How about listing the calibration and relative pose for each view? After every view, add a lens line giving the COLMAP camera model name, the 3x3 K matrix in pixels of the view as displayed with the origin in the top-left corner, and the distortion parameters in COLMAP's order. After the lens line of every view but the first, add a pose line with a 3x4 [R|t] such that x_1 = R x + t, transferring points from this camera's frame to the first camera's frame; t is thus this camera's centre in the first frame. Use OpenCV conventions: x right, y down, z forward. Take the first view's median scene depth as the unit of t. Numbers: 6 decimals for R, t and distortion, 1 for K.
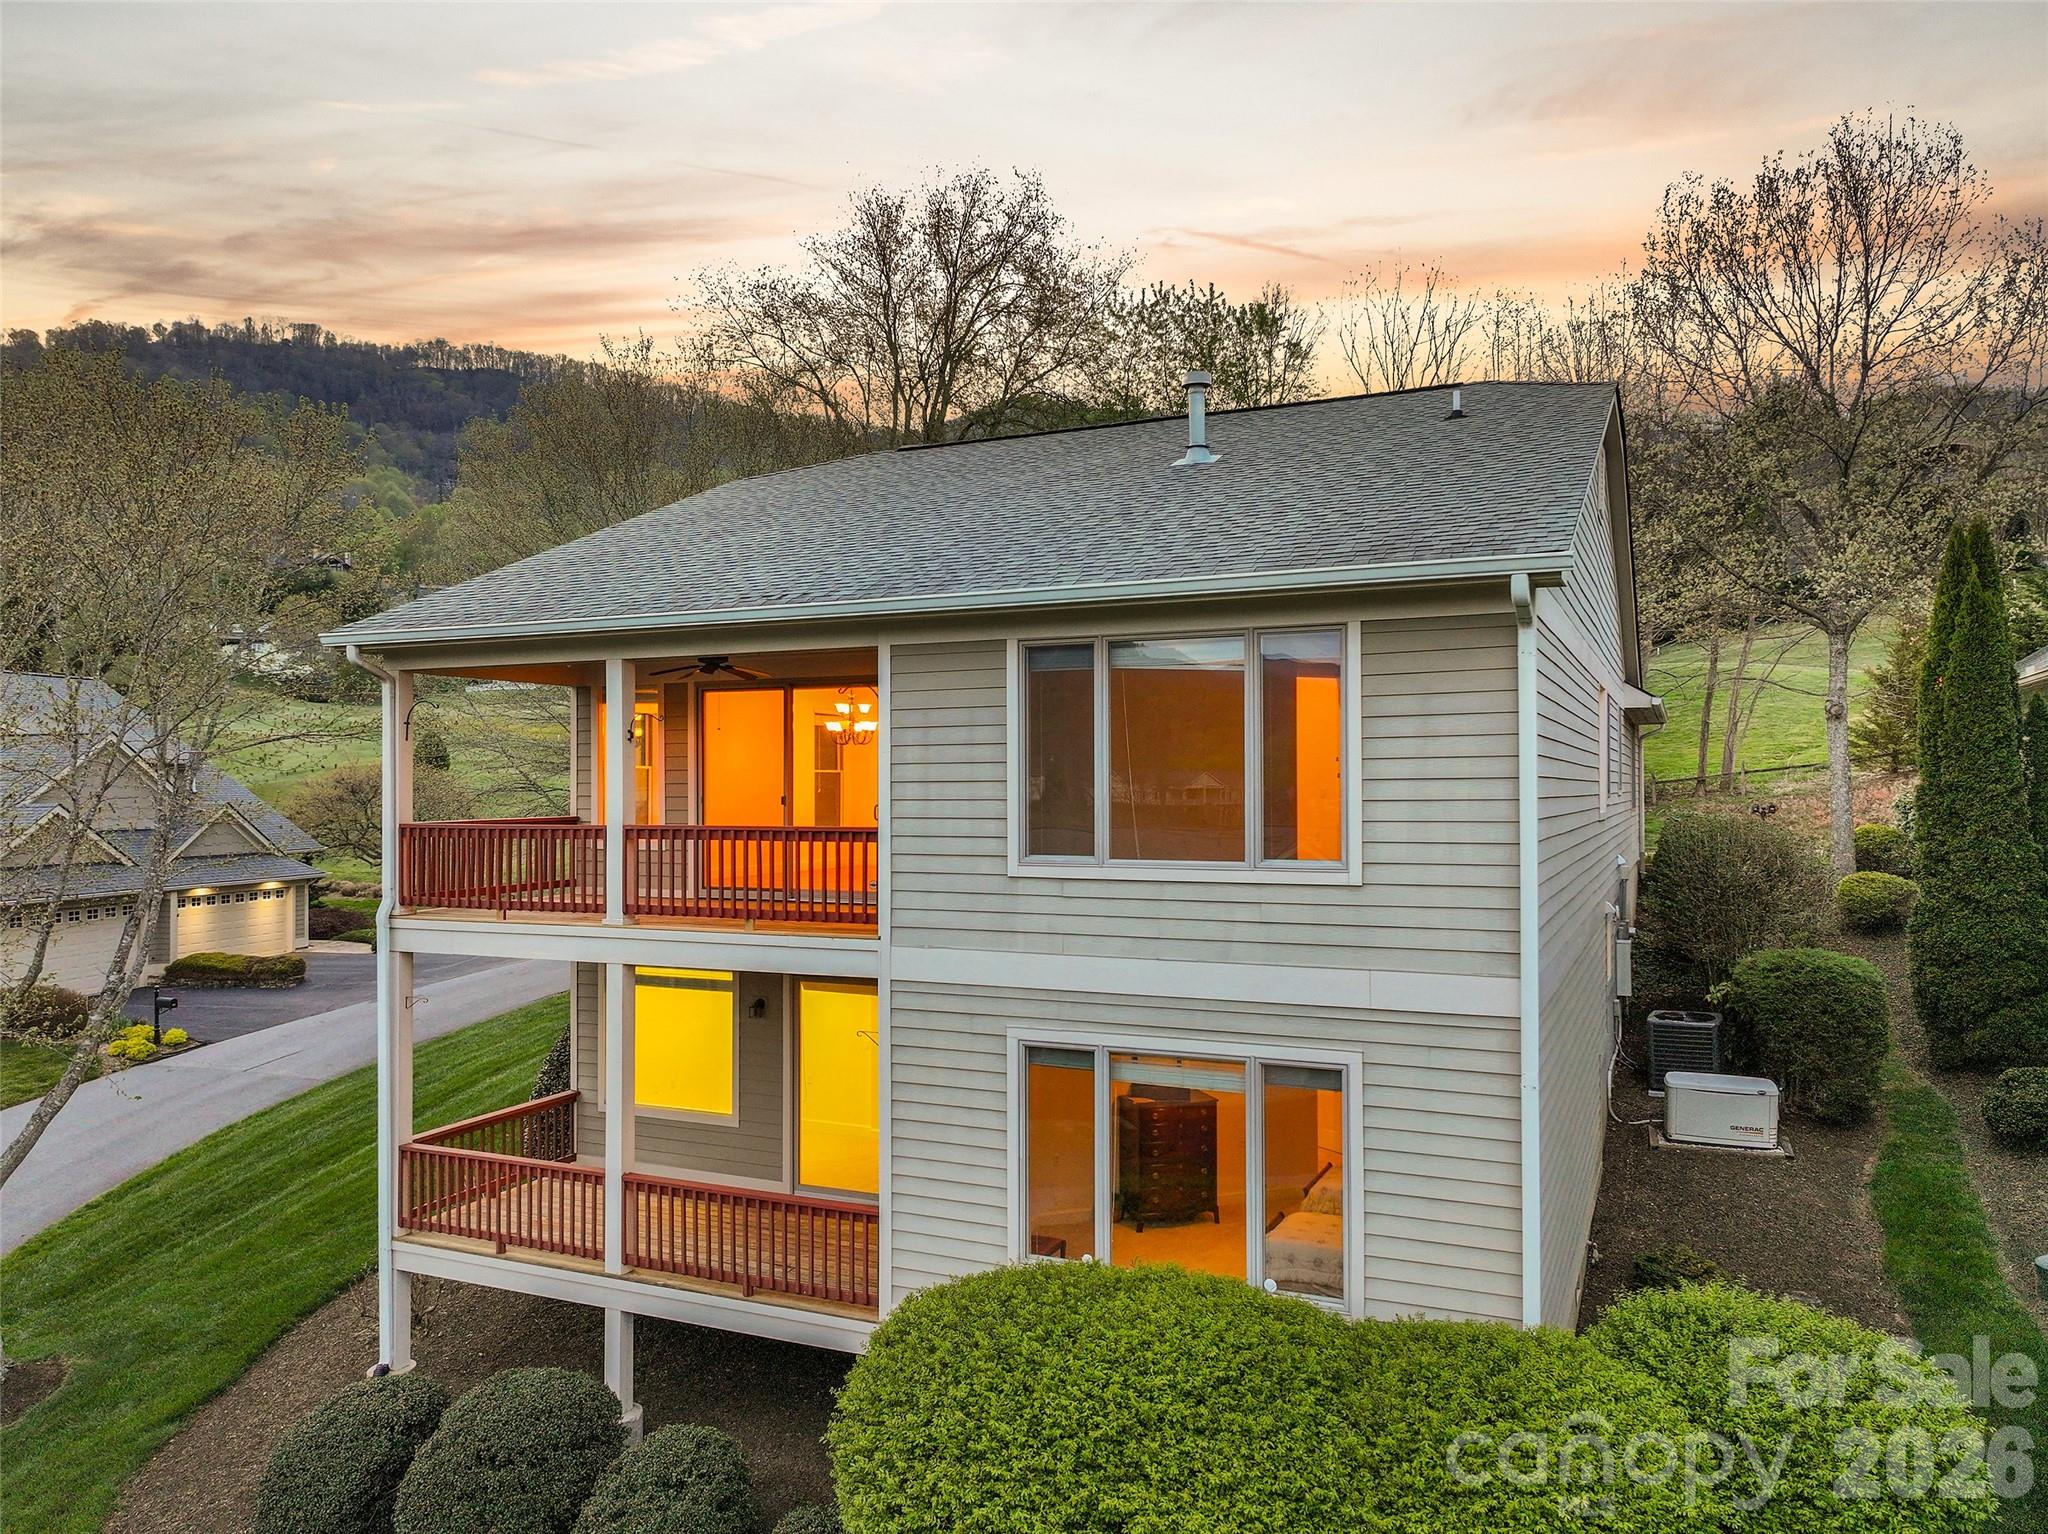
lens RADIAL K [[1443.6, 0, 1018.1], [0, 1443.6, 772.5], [0, 0, 1]] dist [0.003442, 0.012191]
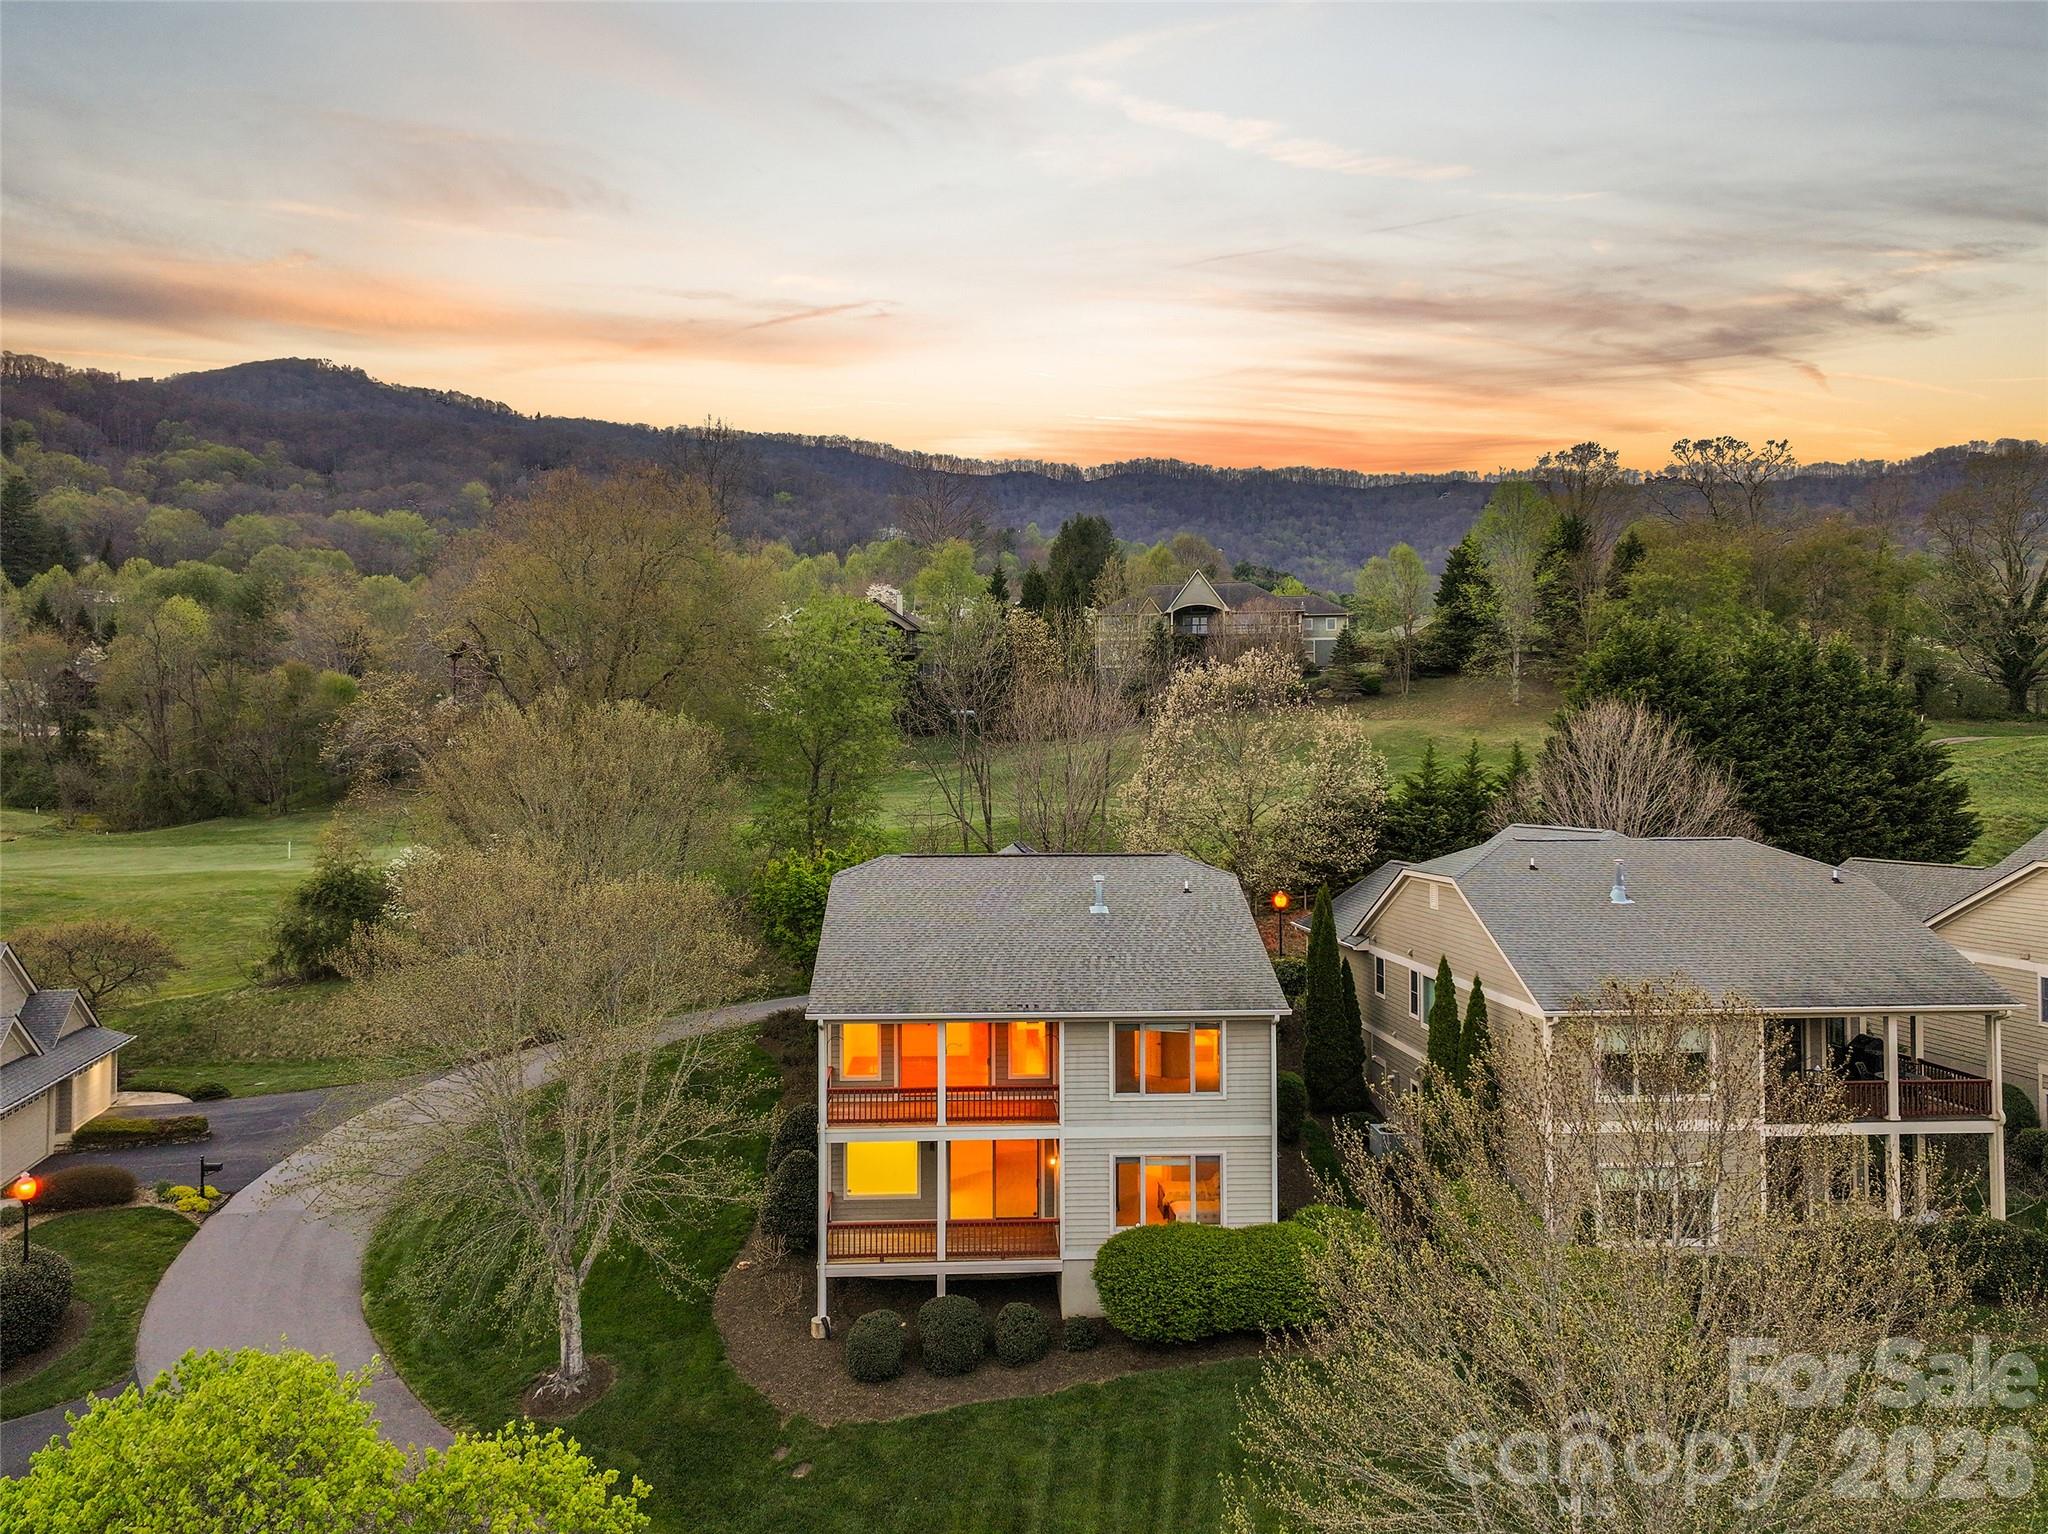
lens RADIAL K [[1443.6, 0, 1026.2], [0, 1443.6, 764.8], [0, 0, 1]] dist [0.003442, 0.012191]
pose [[0.885662, 0.005838, 0.464293, -1.496654], [-0.004590, 0.999982, -0.003818, -0.590998], [-0.464307, 0.001250, 0.885673, -1.514667]]
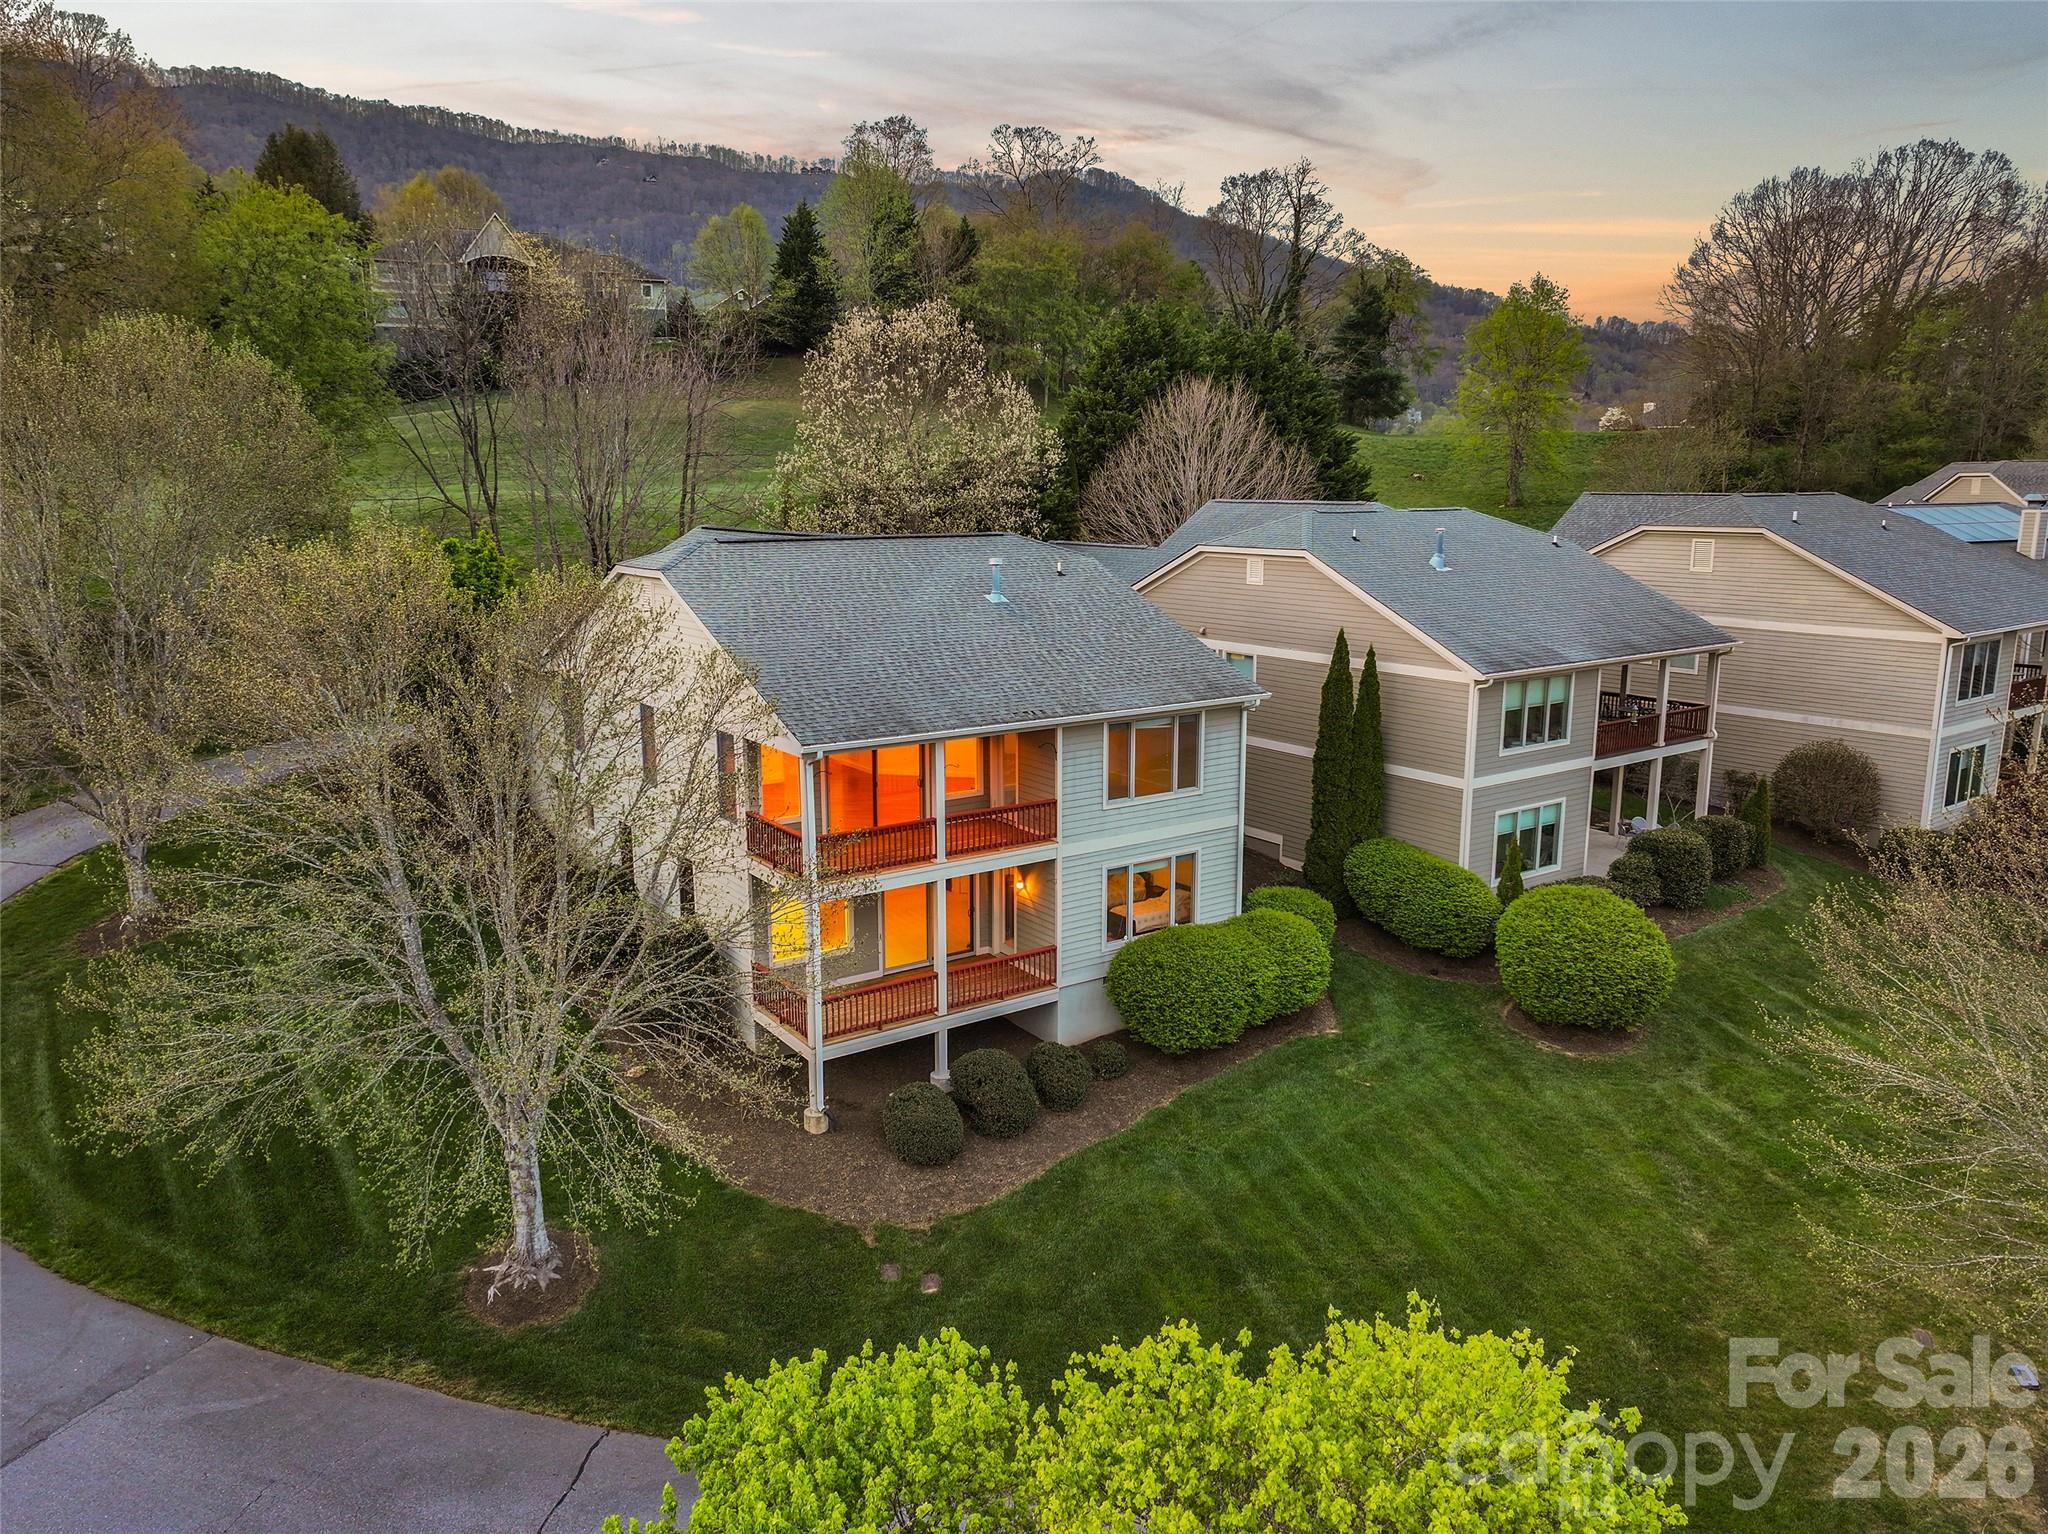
lens RADIAL K [[1443.6, 0, 1034.4], [0, 1443.6, 765.7], [0, 0, 1]] dist [0.003442, 0.012191]
pose [[0.498074, -0.167651, 0.850773, -2.234957], [-0.013010, 0.979577, 0.200649, -0.520842], [-0.867037, -0.111007, 0.485721, -0.168137]]
